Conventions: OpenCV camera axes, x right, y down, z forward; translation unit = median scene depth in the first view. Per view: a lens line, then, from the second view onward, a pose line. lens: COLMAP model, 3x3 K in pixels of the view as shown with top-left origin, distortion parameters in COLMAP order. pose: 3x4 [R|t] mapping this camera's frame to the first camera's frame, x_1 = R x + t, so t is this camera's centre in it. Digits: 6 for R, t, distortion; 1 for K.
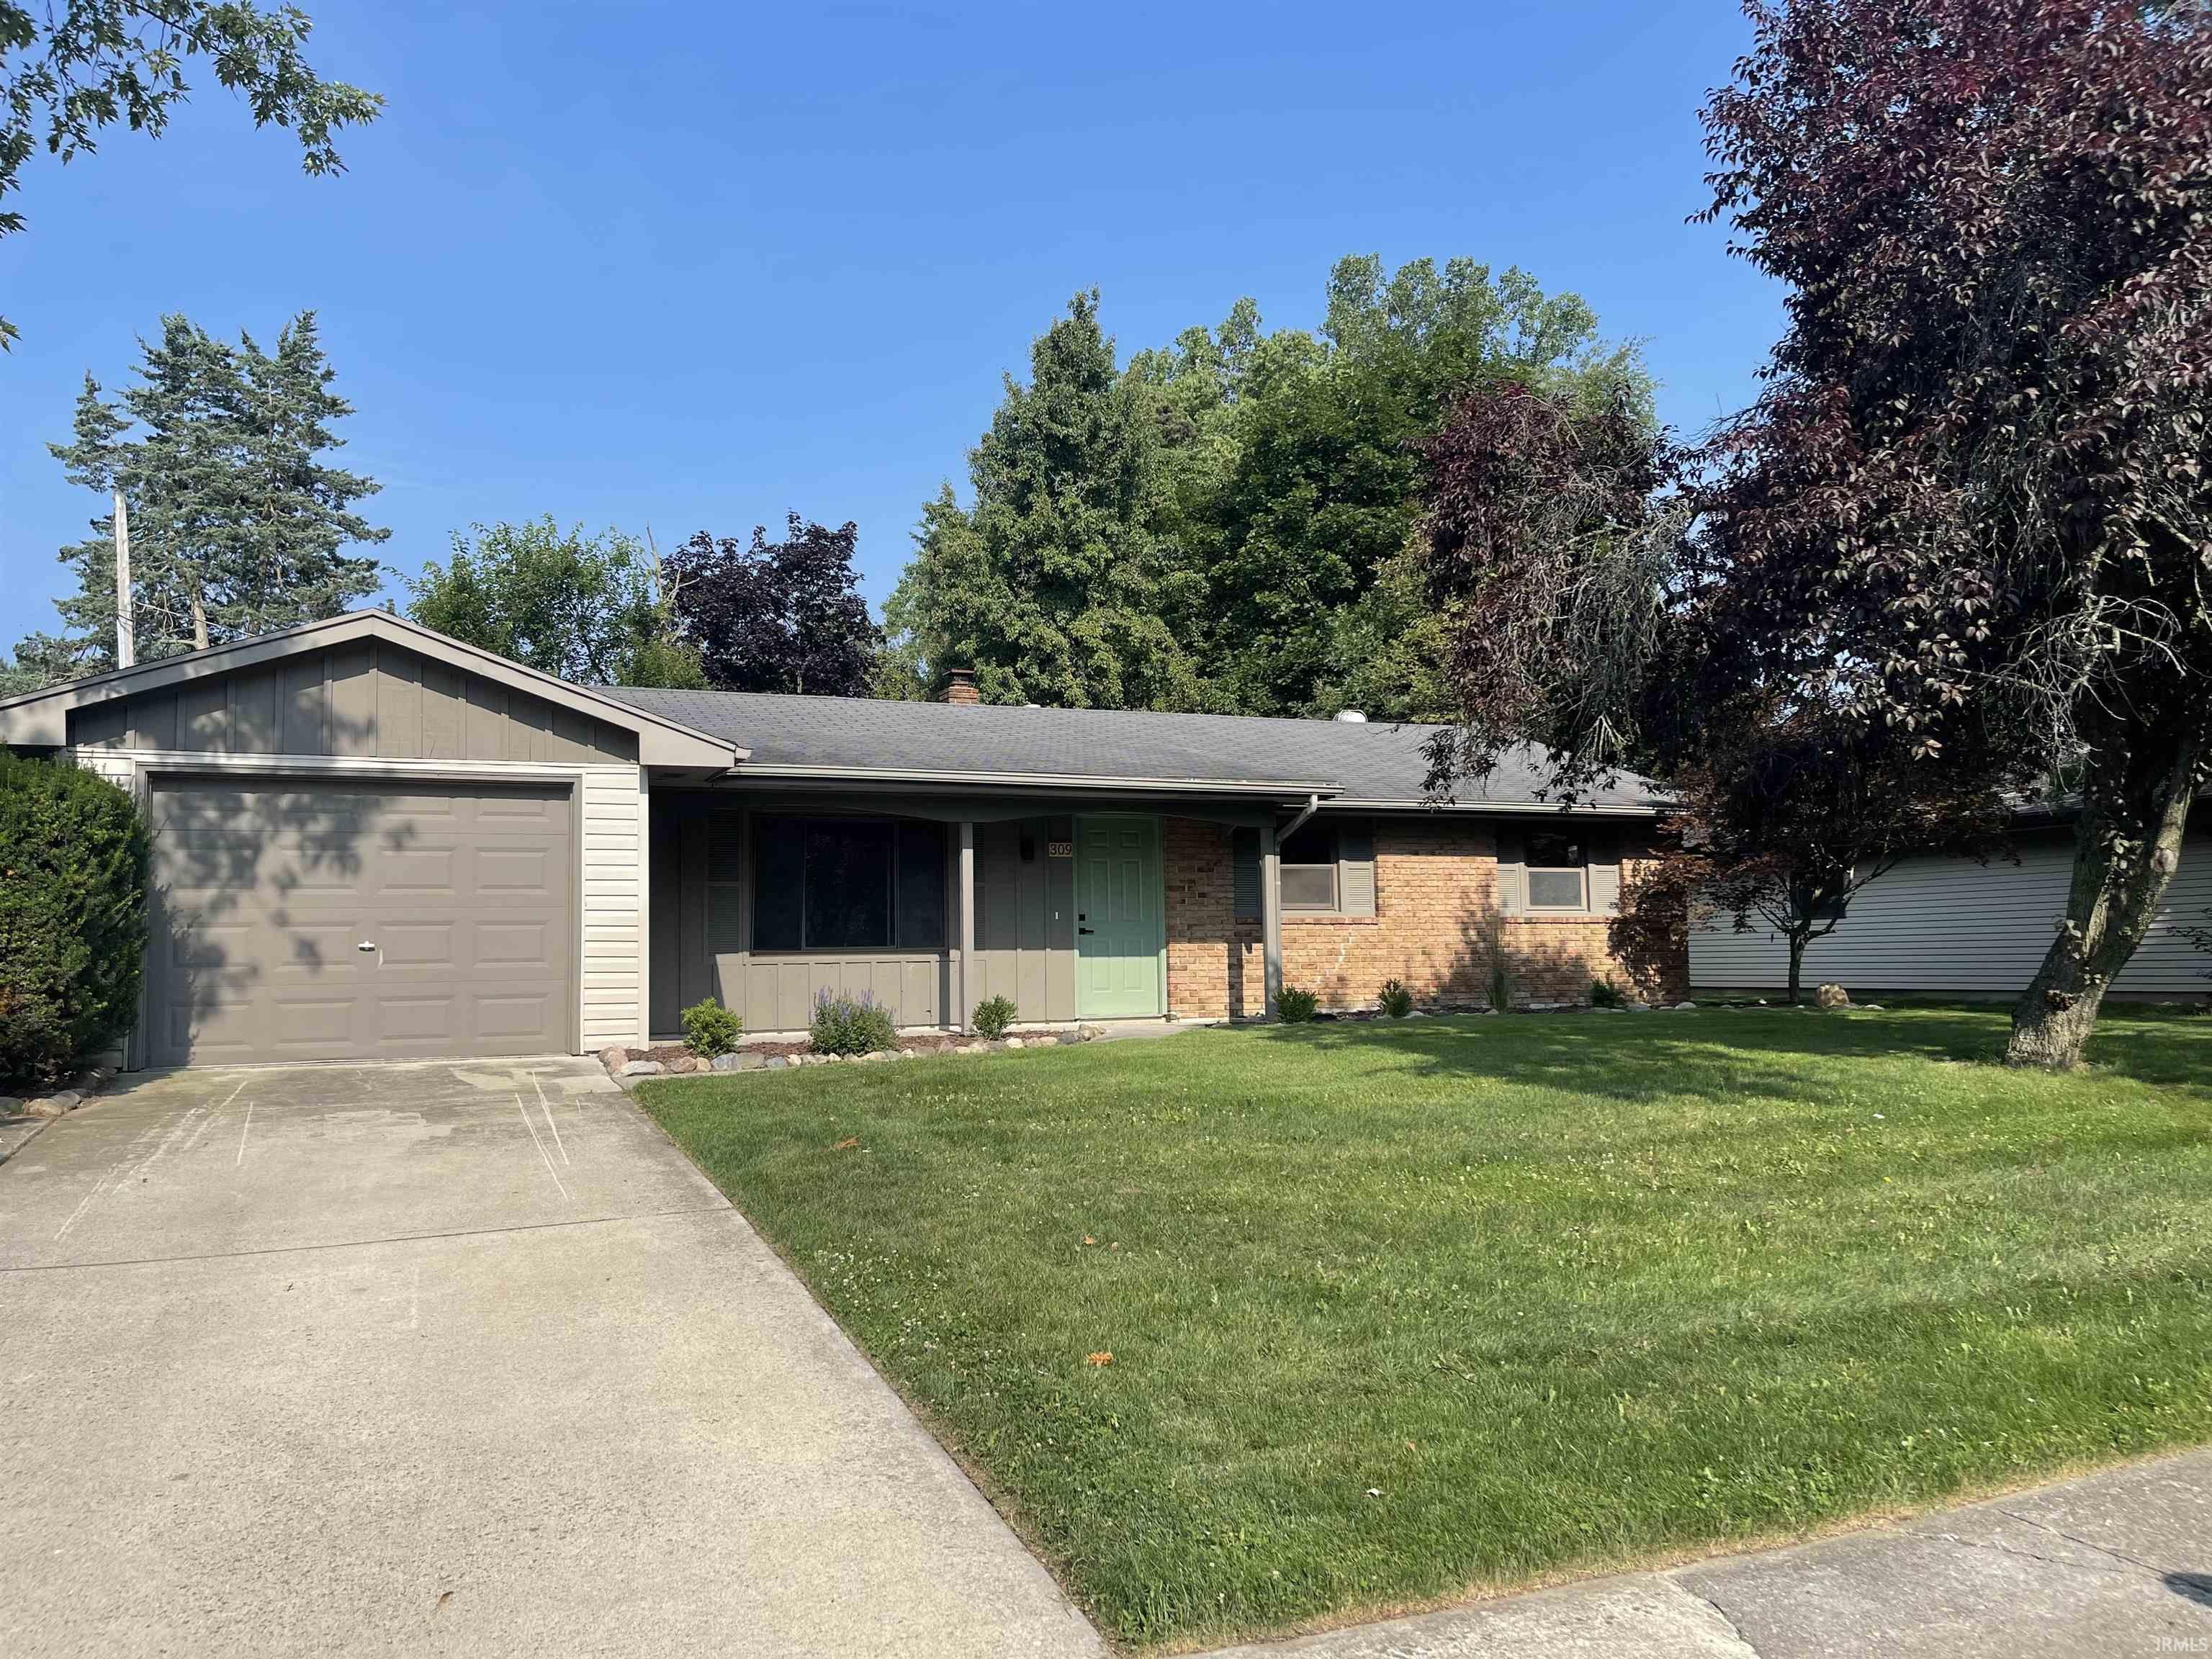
lens RADIAL K [[1681.7, 0, 1106.0], [0, 1681.7, 829.5], [0, 0, 1]] dist [0.038000, -0.000230]
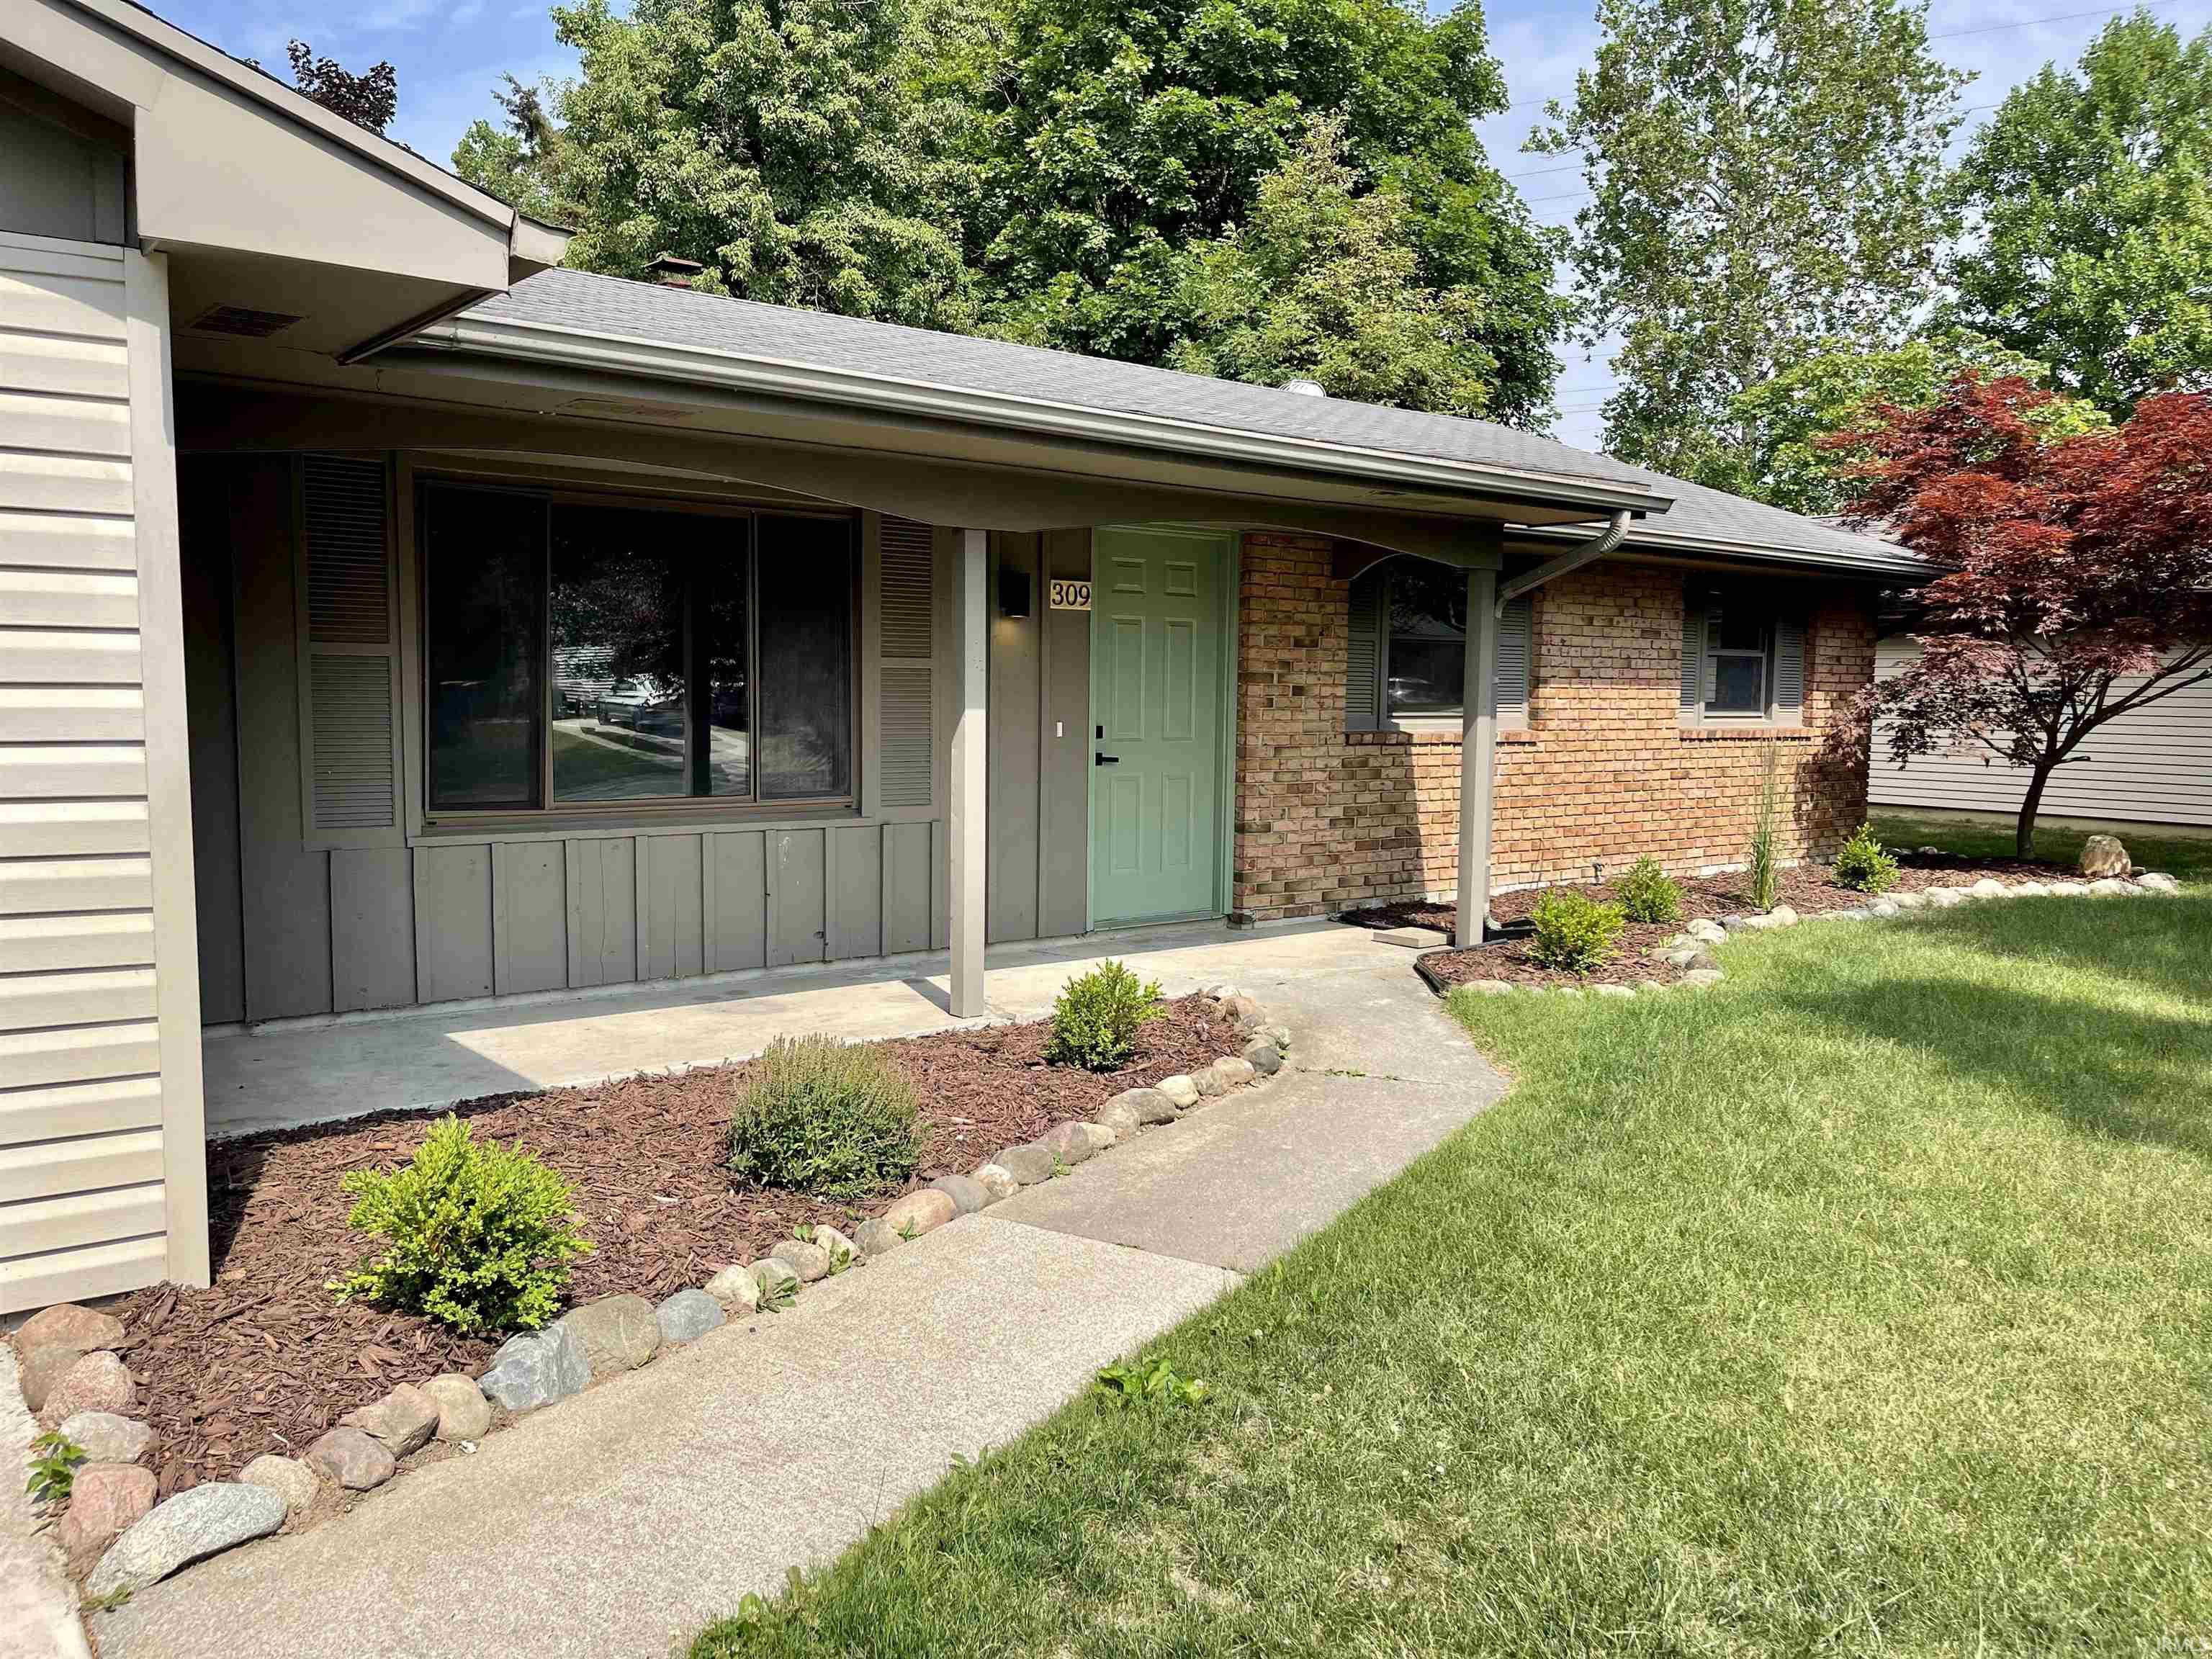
lens RADIAL K [[1679.9, 0, 1106.0], [0, 1679.9, 829.5], [0, 0, 1]] dist [0.092056, -0.107789]
pose [[0.961031, 0.005731, 0.276380, -0.140907], [-0.051208, 0.986173, 0.157610, 0.001382], [-0.271655, -0.165621, 0.948037, 0.478932]]
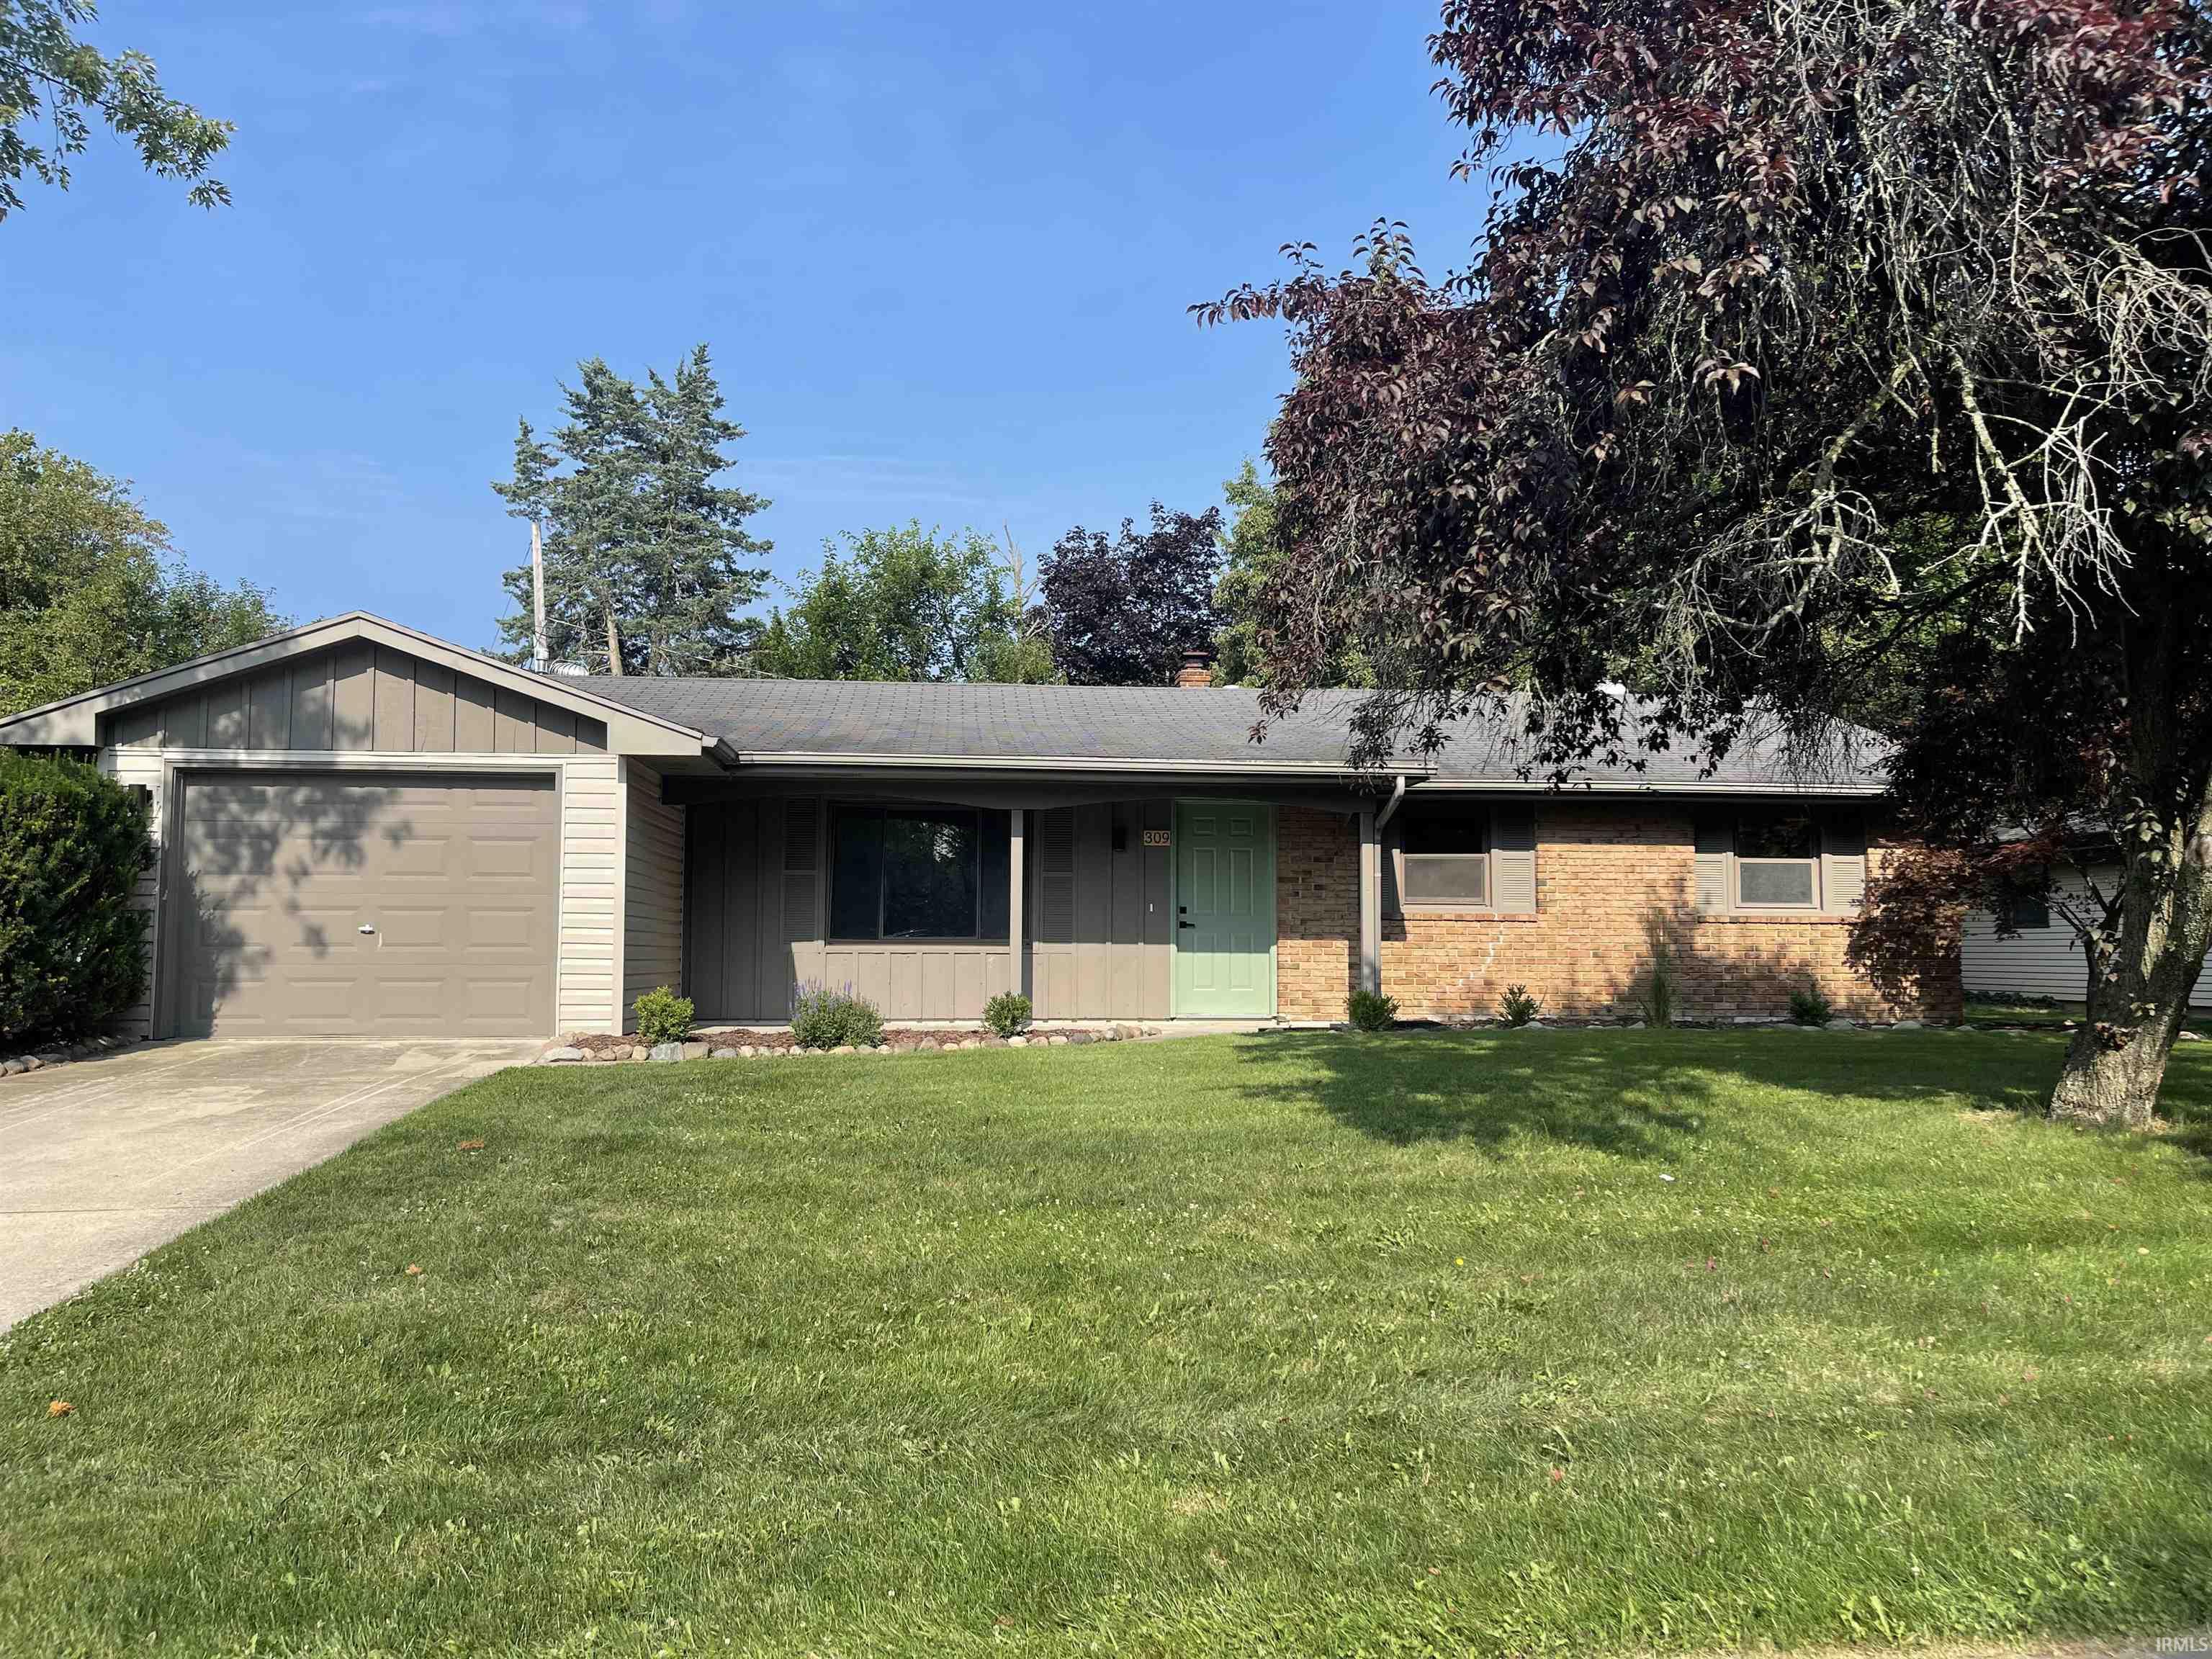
lens RADIAL K [[1679.9, 0, 1106.0], [0, 1679.9, 829.5], [0, 0, 1]] dist [0.092056, -0.107789]
pose [[0.951271, -0.003028, -0.308341, 0.218535], [0.005083, 0.999970, 0.005860, 0.001445], [0.308314, -0.007142, 0.951258, 0.085930]]
